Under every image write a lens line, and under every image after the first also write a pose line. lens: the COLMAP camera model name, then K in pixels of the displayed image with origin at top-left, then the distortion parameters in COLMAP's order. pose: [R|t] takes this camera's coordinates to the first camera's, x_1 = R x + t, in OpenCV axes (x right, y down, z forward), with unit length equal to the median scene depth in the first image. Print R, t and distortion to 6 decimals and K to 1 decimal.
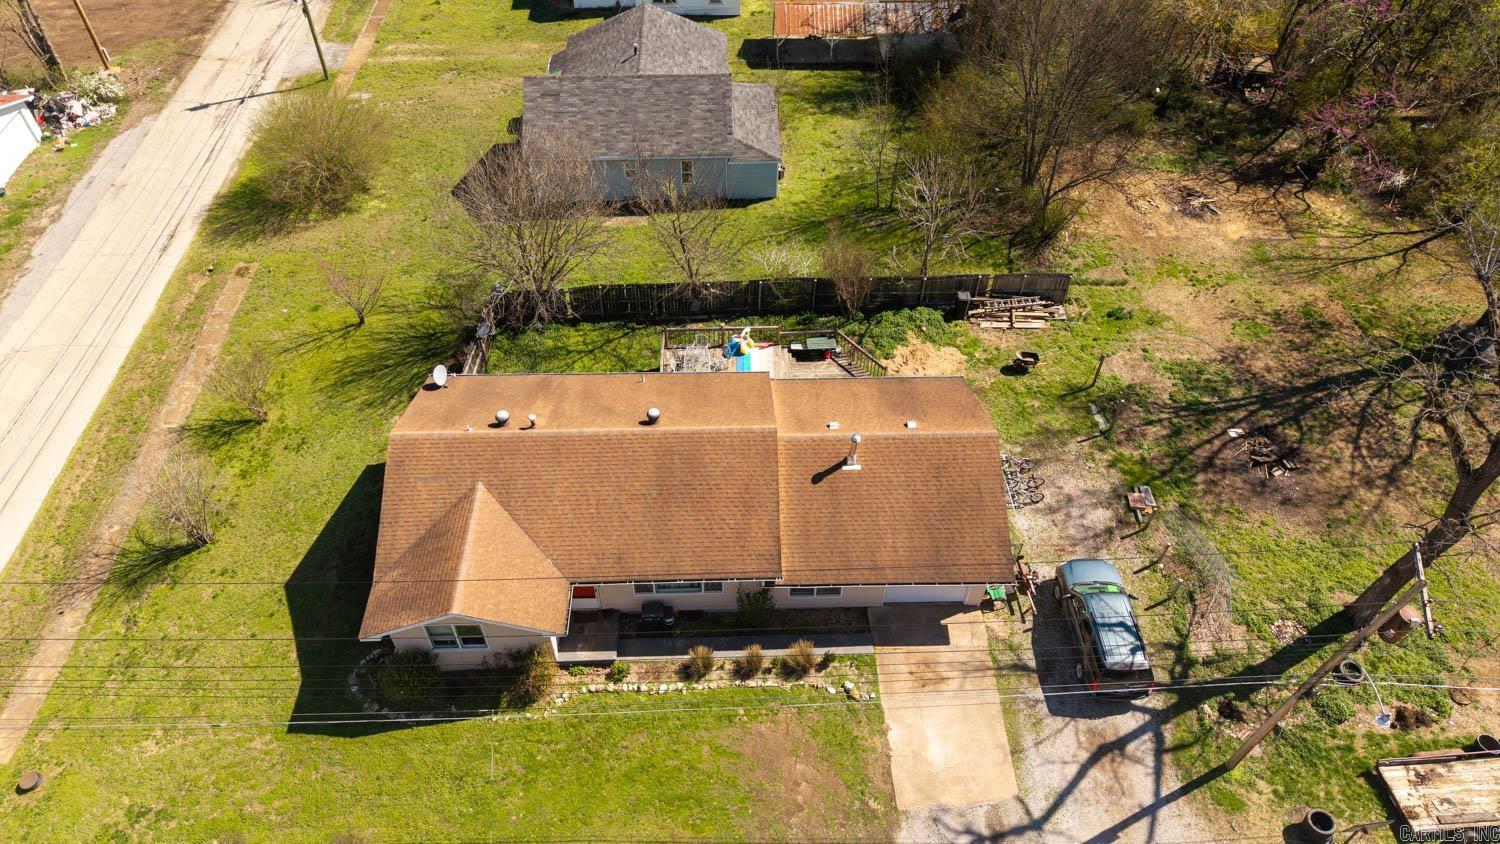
lens RADIAL K [[1002.1, 0, 745.0], [0, 1002.1, 436.4], [0, 0, 1]] dist [0.030427, -0.033706]
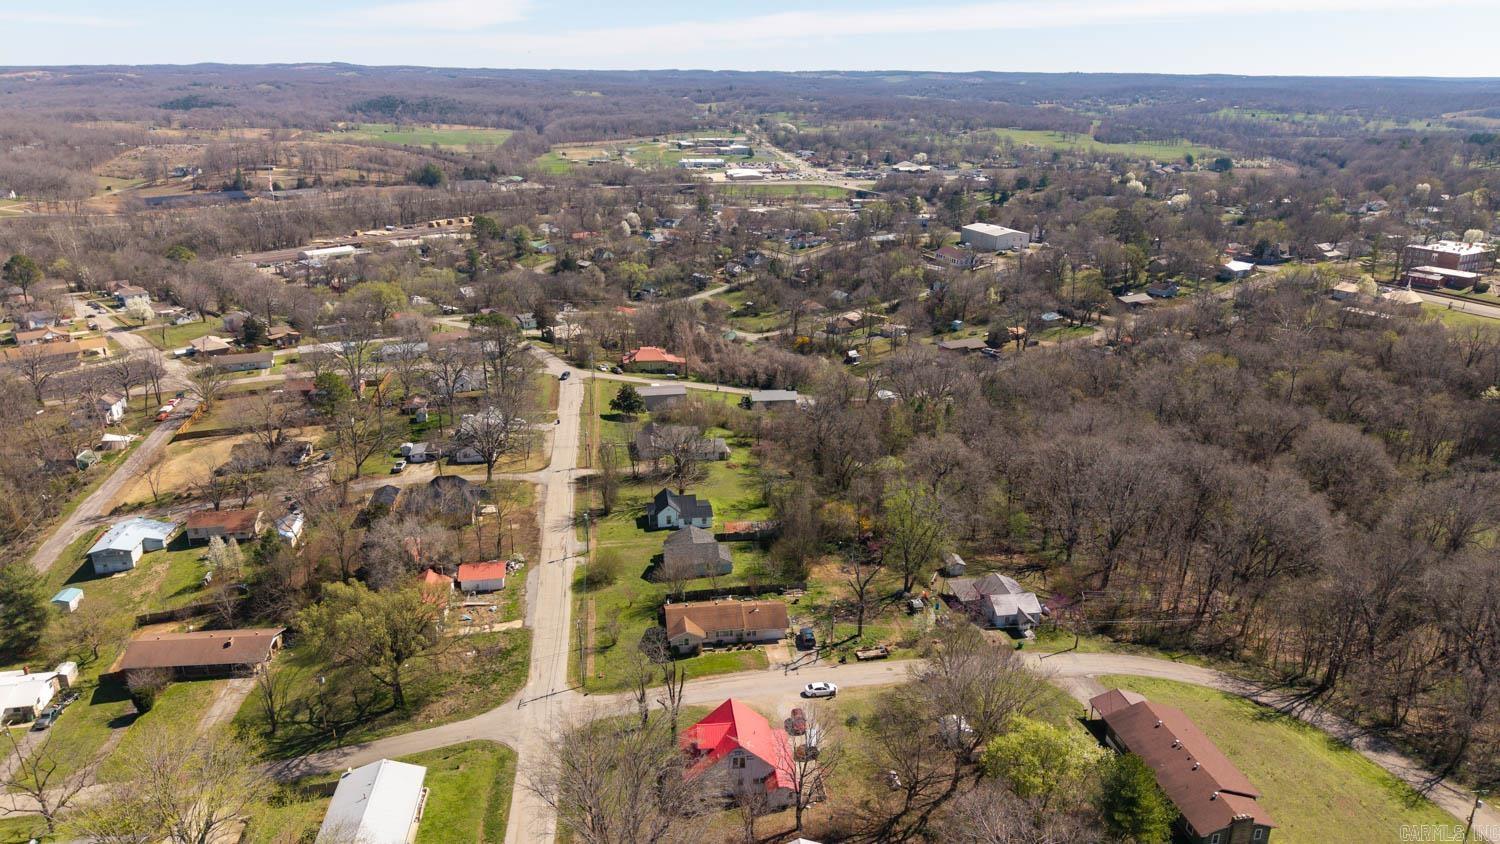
lens RADIAL K [[1006.4, 0, 750.0], [0, 1006.4, 422.0], [0, 0, 1]] dist [0.123410, -0.209818]
pose [[0.993271, -0.036164, 0.110018, -0.434487], [0.083770, 0.880318, -0.466930, 1.510066], [-0.079965, 0.473004, 0.877424, -3.766724]]
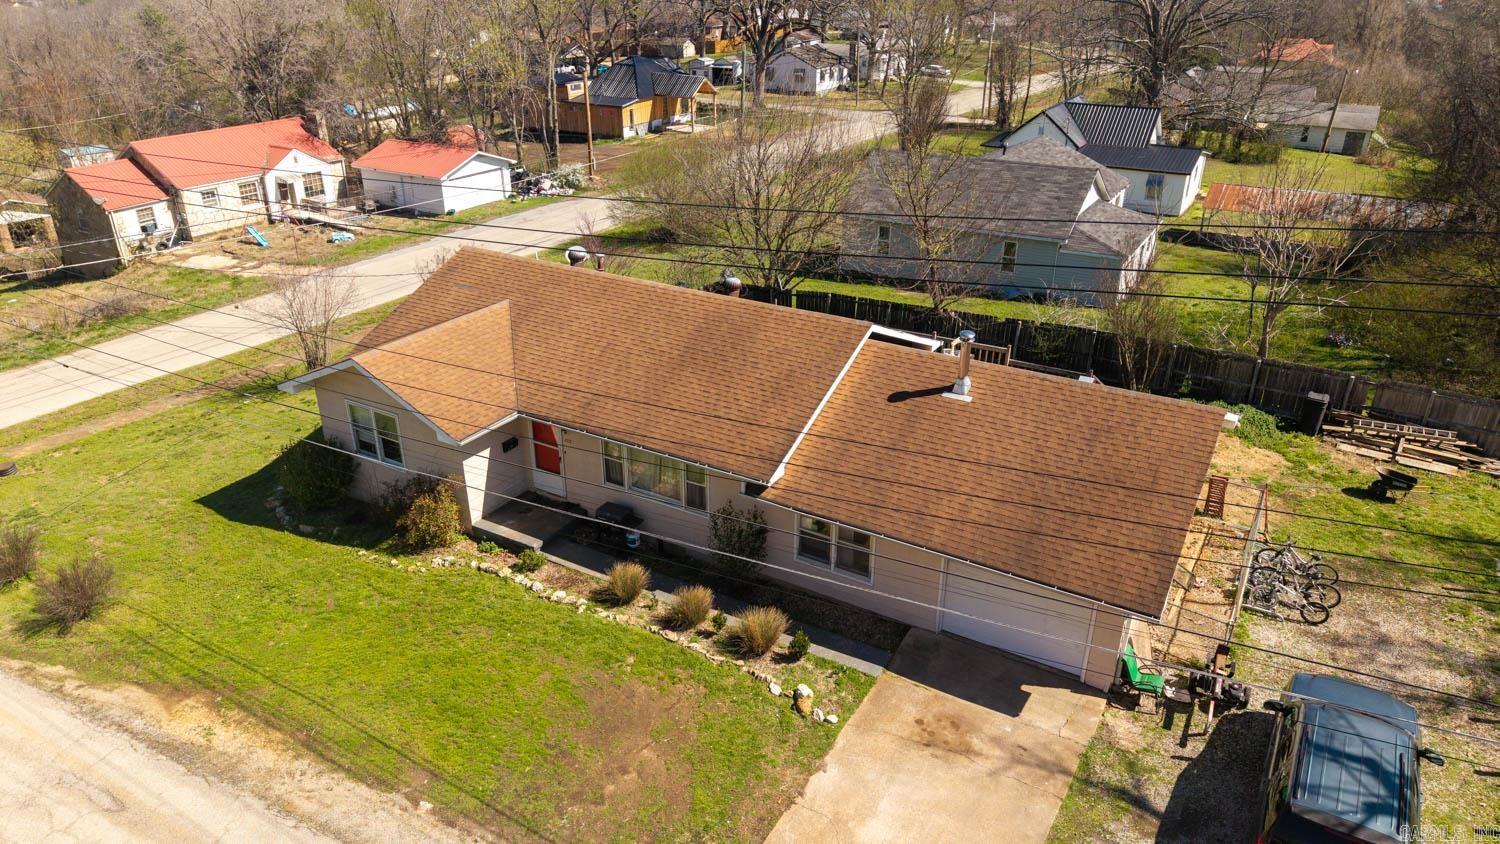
lens RADIAL K [[1002.1, 0, 745.0], [0, 1002.1, 436.4], [0, 0, 1]] dist [0.030427, -0.033706]
pose [[0.840896, 0.227921, -0.490862, 0.299383], [-0.393433, 0.880253, -0.265264, 0.263935], [0.371624, 0.416181, 0.829873, 0.415877]]
